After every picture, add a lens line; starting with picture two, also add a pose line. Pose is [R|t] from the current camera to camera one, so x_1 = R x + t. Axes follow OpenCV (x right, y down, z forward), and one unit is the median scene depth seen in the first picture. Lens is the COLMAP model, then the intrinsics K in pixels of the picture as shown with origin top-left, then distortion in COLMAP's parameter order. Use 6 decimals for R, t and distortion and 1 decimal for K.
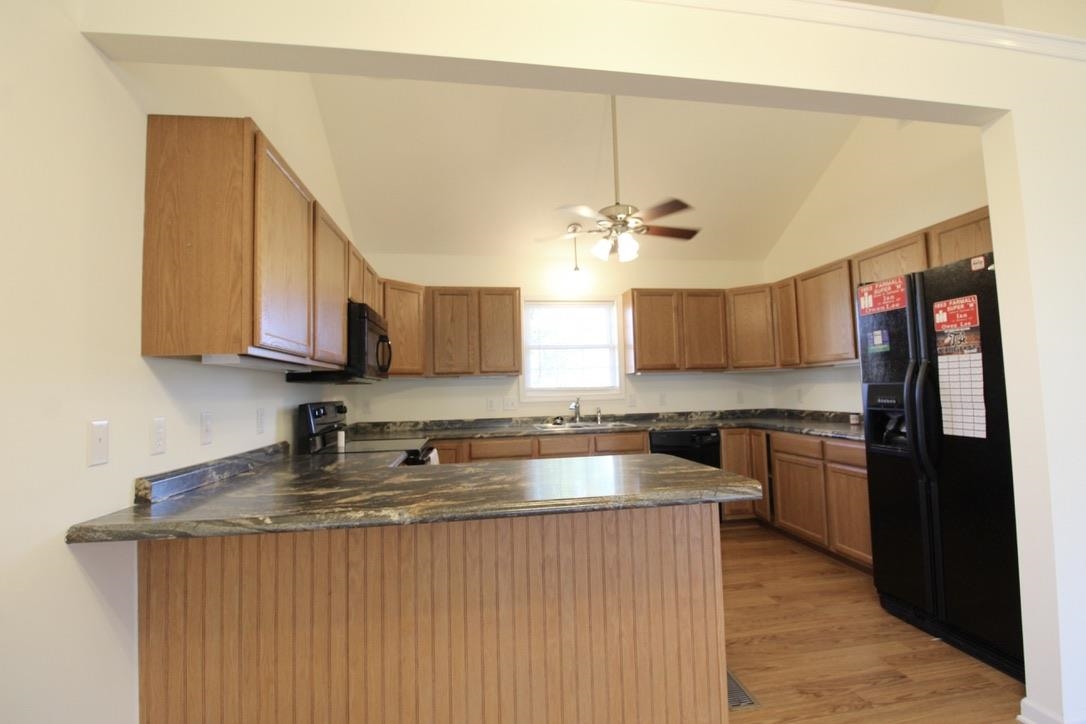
lens RADIAL K [[501.7, 0, 557.2], [0, 501.7, 356.8], [0, 0, 1]] dist [-0.000027, -0.013318]
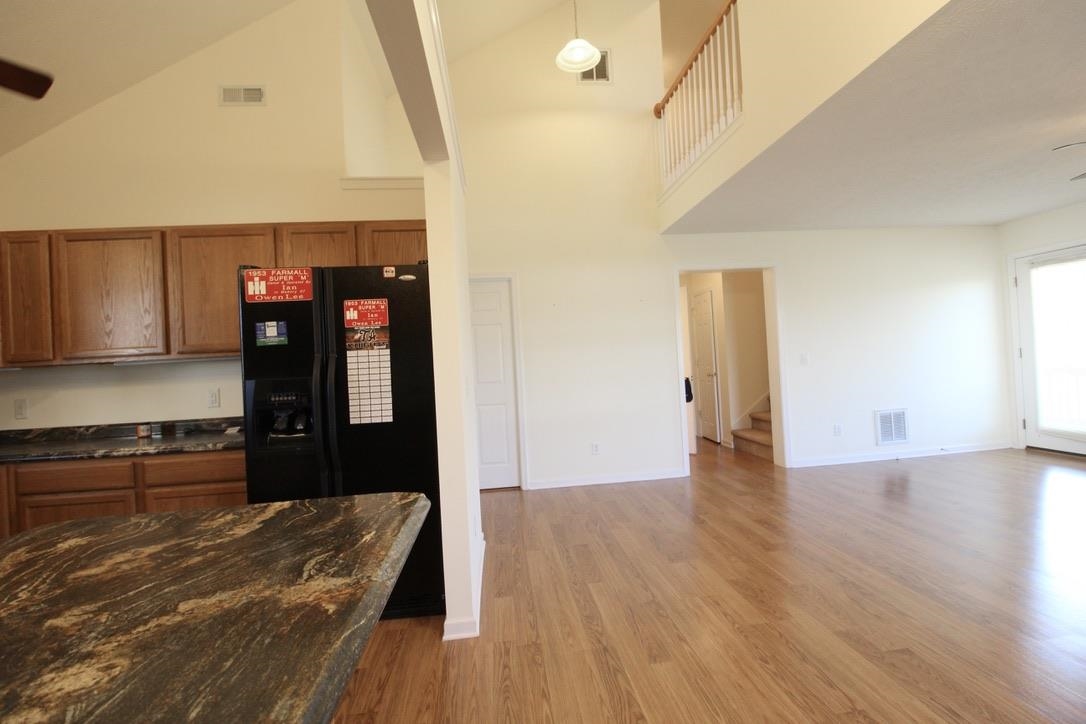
lens RADIAL K [[502.2, 0, 555.1], [0, 502.2, 355.5], [0, 0, 1]] dist [0.002624, -0.014250]
pose [[0.058631, 0.035375, 0.997653, -0.229297], [-0.013599, 0.999308, -0.034634, 0.033018], [-0.998187, -0.011536, 0.059071, 0.421203]]
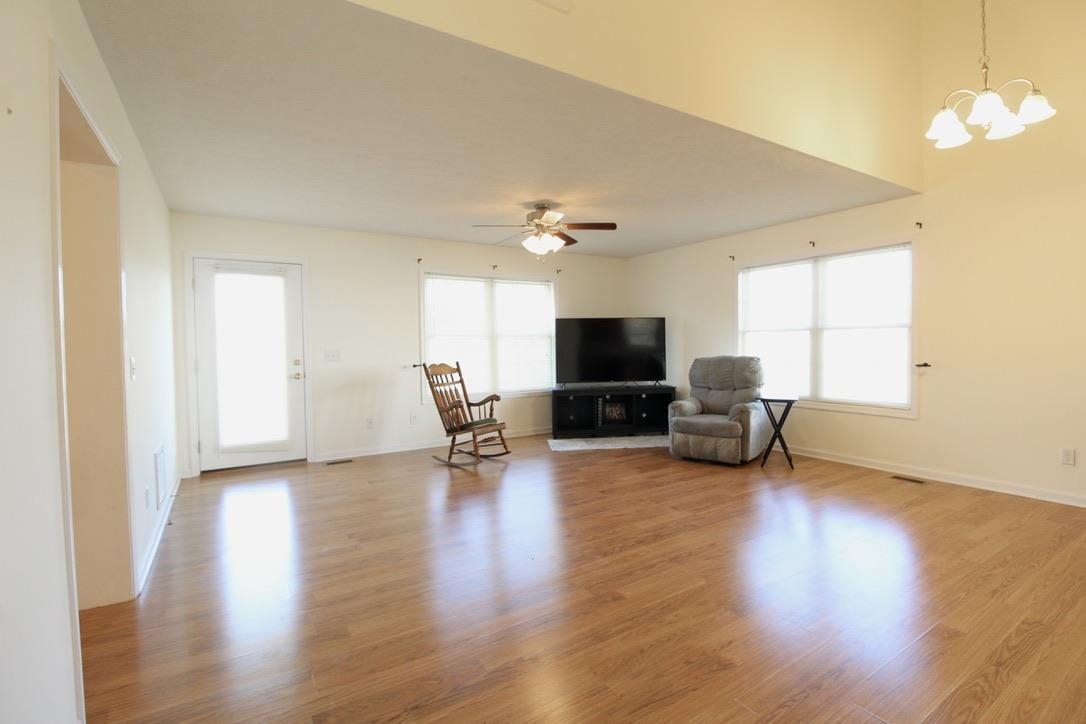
lens RADIAL K [[504.9, 0, 563.7], [0, 504.9, 358.7], [0, 0, 1]] dist [0.001150, -0.010108]
pose [[-0.916289, 0.051501, -0.397193, 1.381692], [0.063899, 0.997793, -0.018032, 0.018018], [0.395388, -0.041903, -0.917558, 0.796462]]
